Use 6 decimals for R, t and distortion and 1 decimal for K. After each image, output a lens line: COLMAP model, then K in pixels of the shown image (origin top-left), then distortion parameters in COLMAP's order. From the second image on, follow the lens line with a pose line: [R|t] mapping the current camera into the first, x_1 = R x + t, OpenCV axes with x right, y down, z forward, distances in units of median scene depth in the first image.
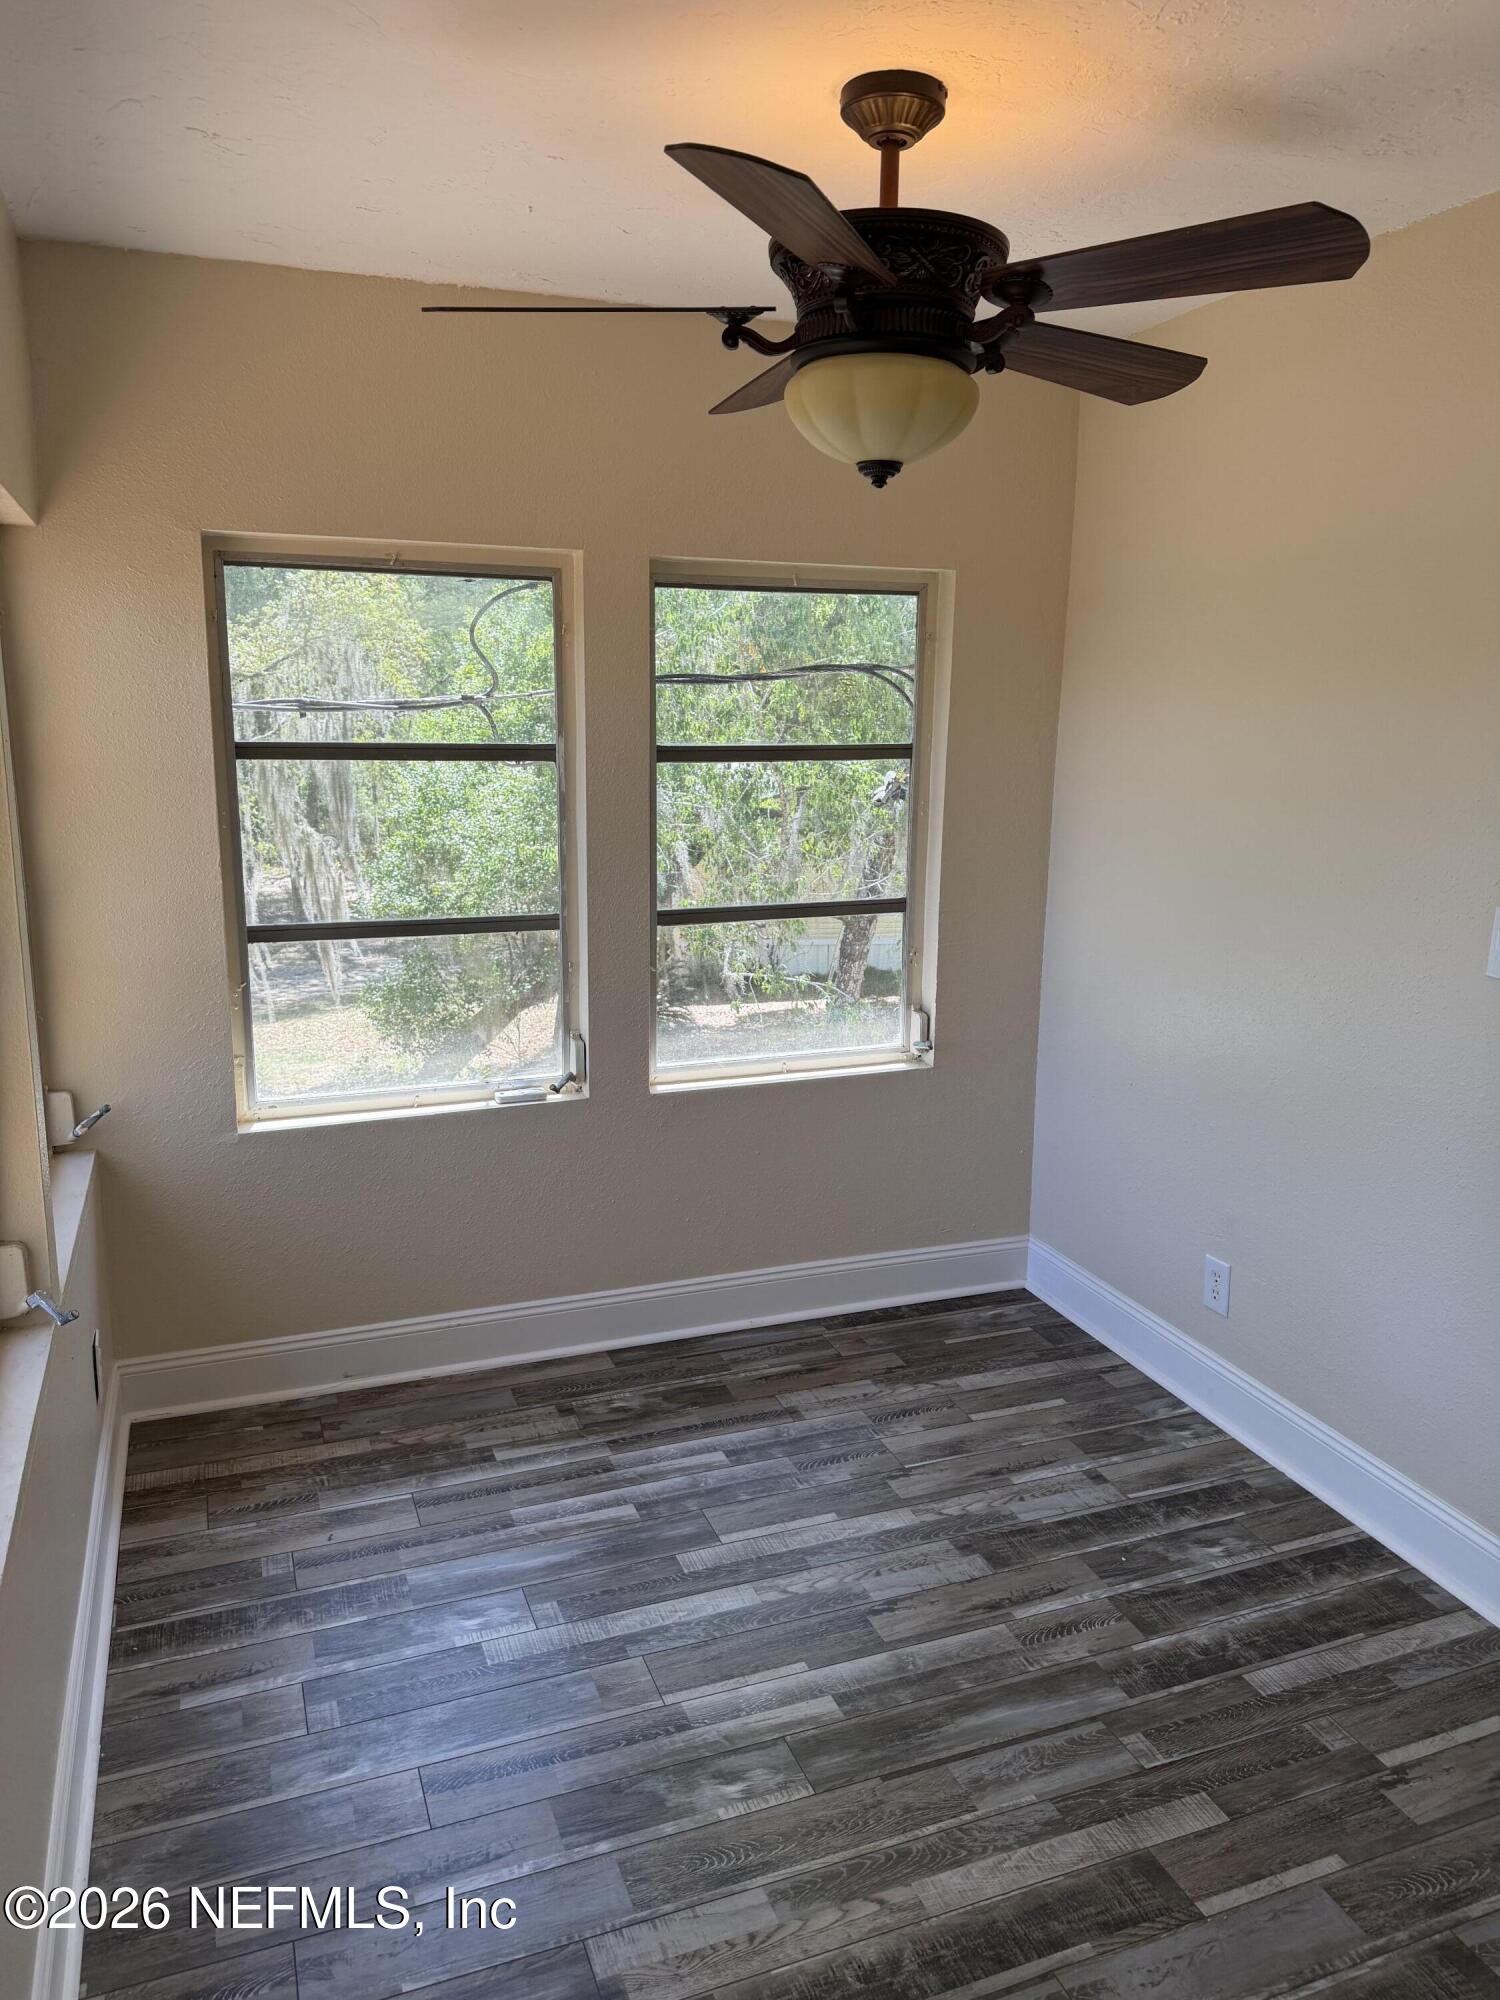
lens RADIAL K [[1437.0, 0, 748.0], [0, 1437.0, 982.2], [0, 0, 1]] dist [0.005629, -0.011703]
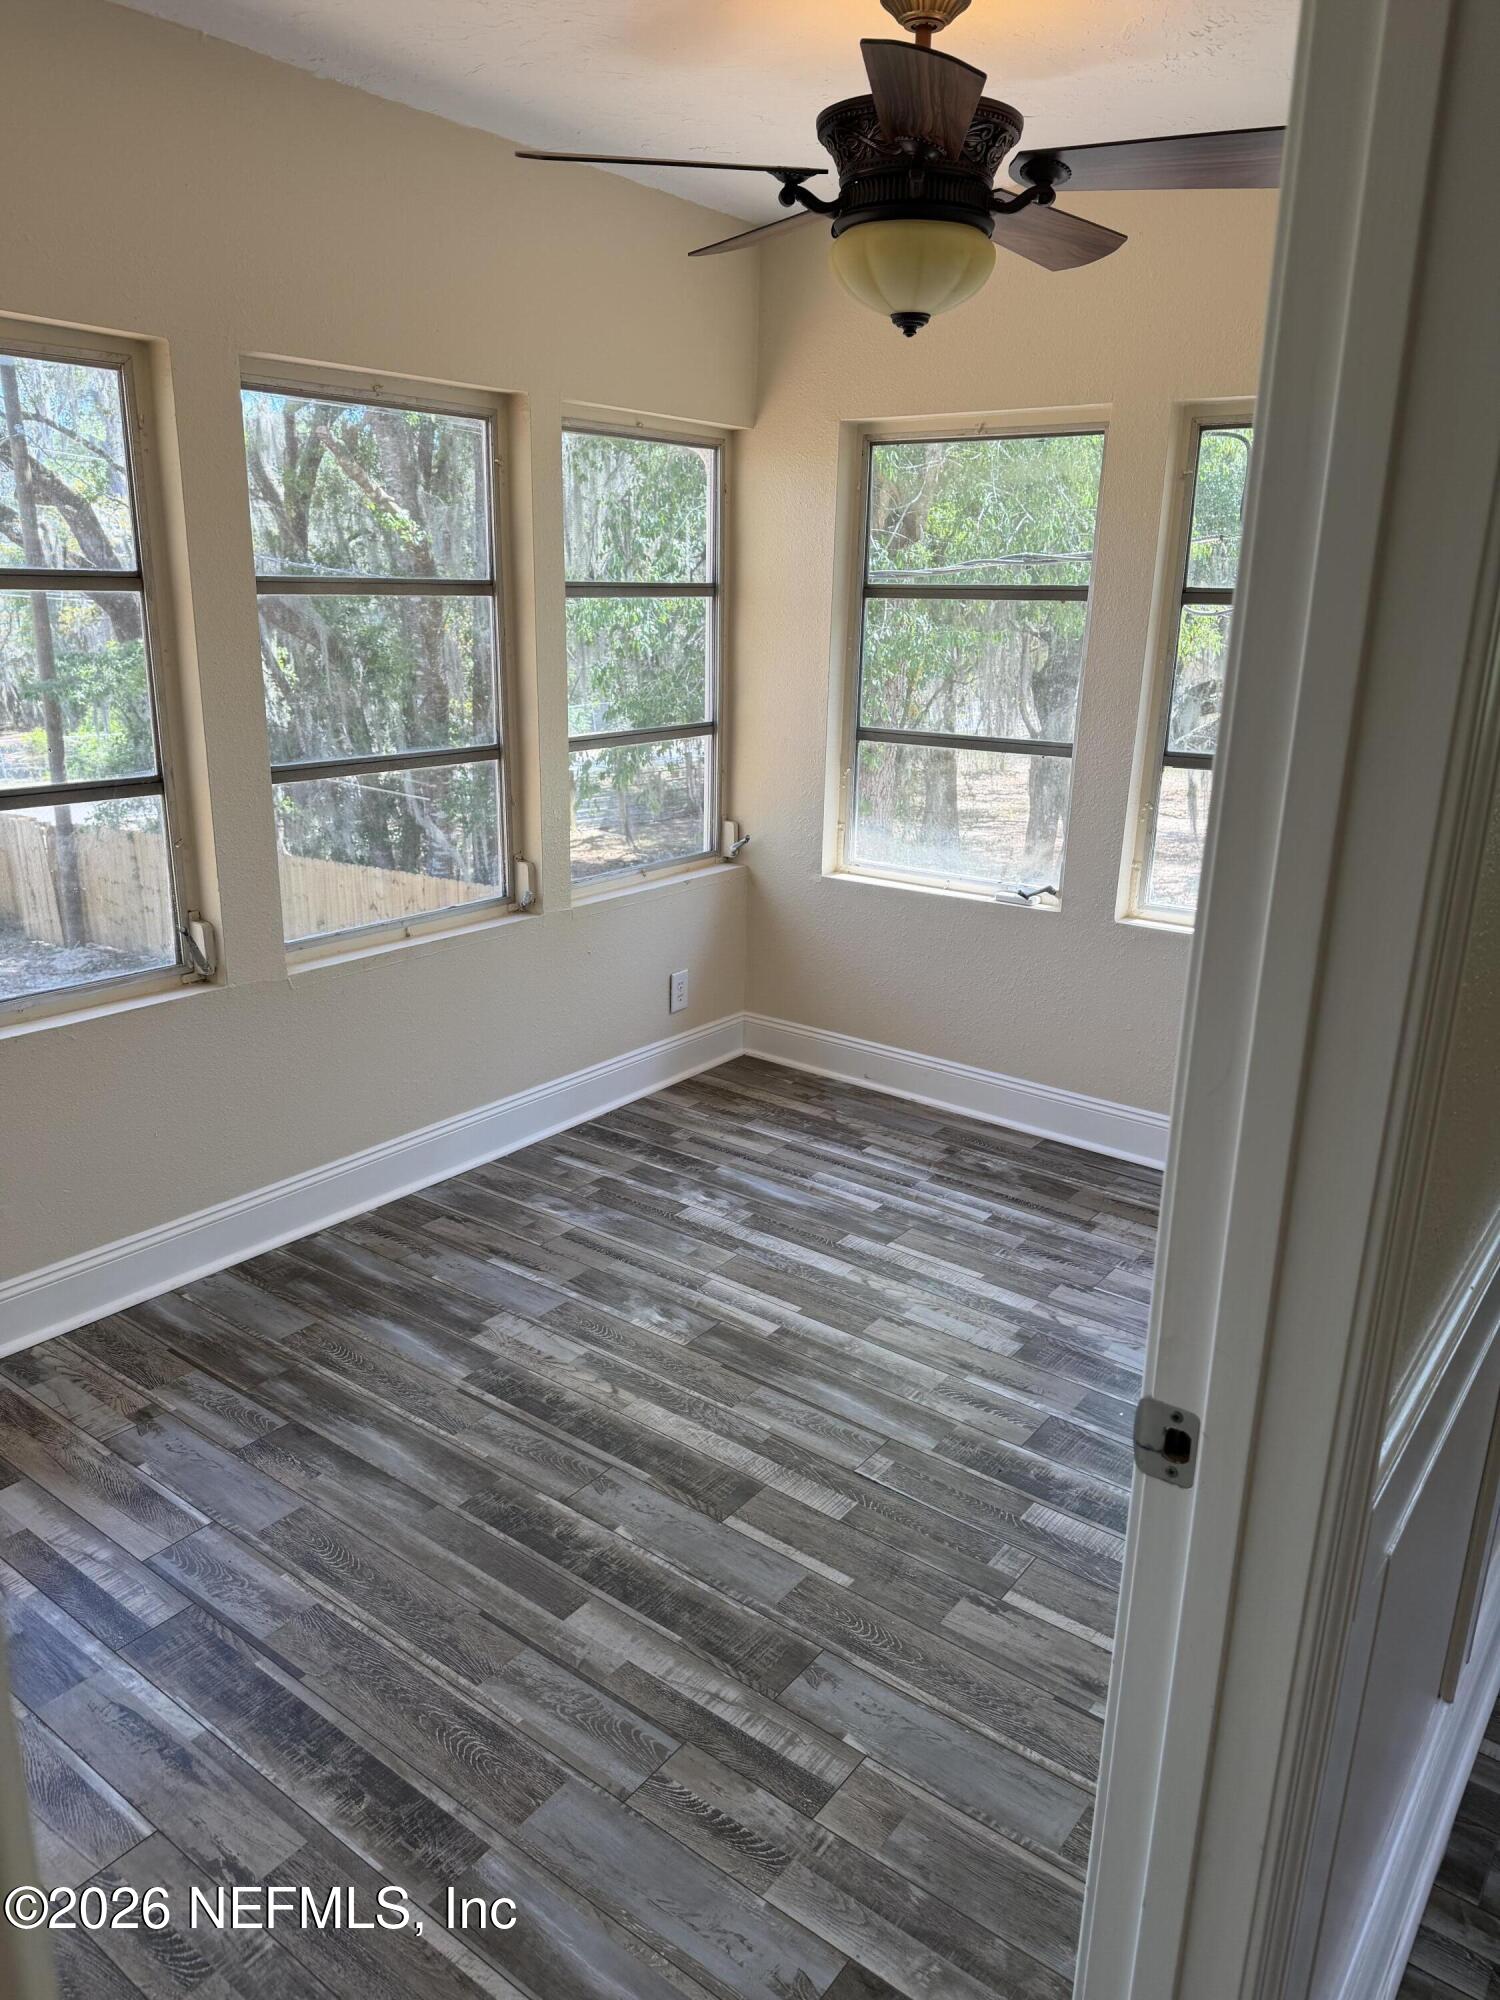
lens RADIAL K [[1383.7, 0, 750.0], [0, 1383.7, 1000.0], [0, 0, 1]] dist [0.118074, -0.183640]
pose [[0.540559, 0.251425, -0.802859, 0.828783], [-0.194095, 0.965826, 0.171777, 0.005783], [0.818611, 0.062975, 0.570886, 0.215115]]
